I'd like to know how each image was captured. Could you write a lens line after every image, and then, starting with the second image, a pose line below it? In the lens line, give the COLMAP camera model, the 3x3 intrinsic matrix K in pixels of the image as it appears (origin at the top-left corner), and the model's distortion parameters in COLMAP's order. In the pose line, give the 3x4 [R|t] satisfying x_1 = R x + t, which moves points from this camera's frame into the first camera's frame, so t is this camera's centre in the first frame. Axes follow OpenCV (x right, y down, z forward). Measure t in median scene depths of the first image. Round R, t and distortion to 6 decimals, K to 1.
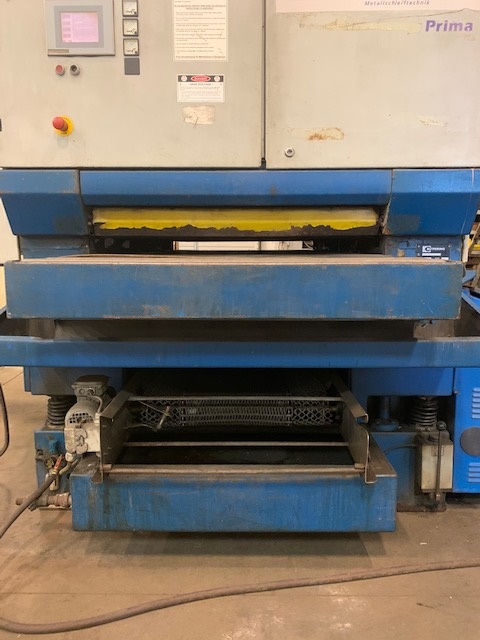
lens RADIAL K [[495.3, 0, 238.5], [0, 495.3, 316.7], [0, 0, 1]] dist [0.007359, -0.016382]
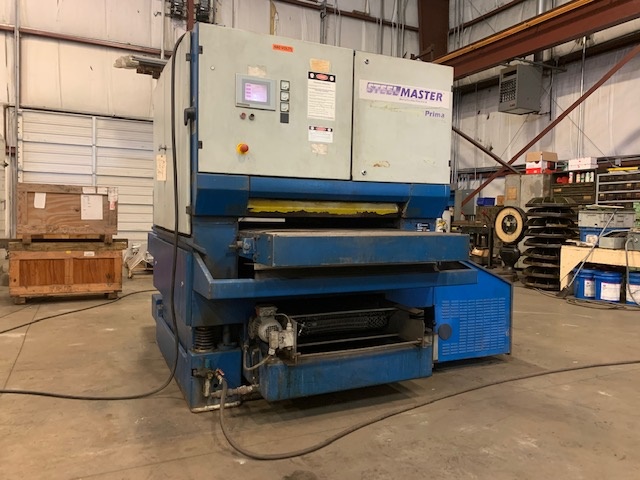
lens RADIAL K [[495.3, 0, 319.8], [0, 495.3, 234.5], [0, 0, 1]] dist [0.007359, -0.016382]
pose [[0.898912, -0.004847, 0.438102, -0.841232], [0.046114, 0.995431, -0.083607, 0.034587], [-0.435695, 0.095358, 0.895029, -0.518213]]
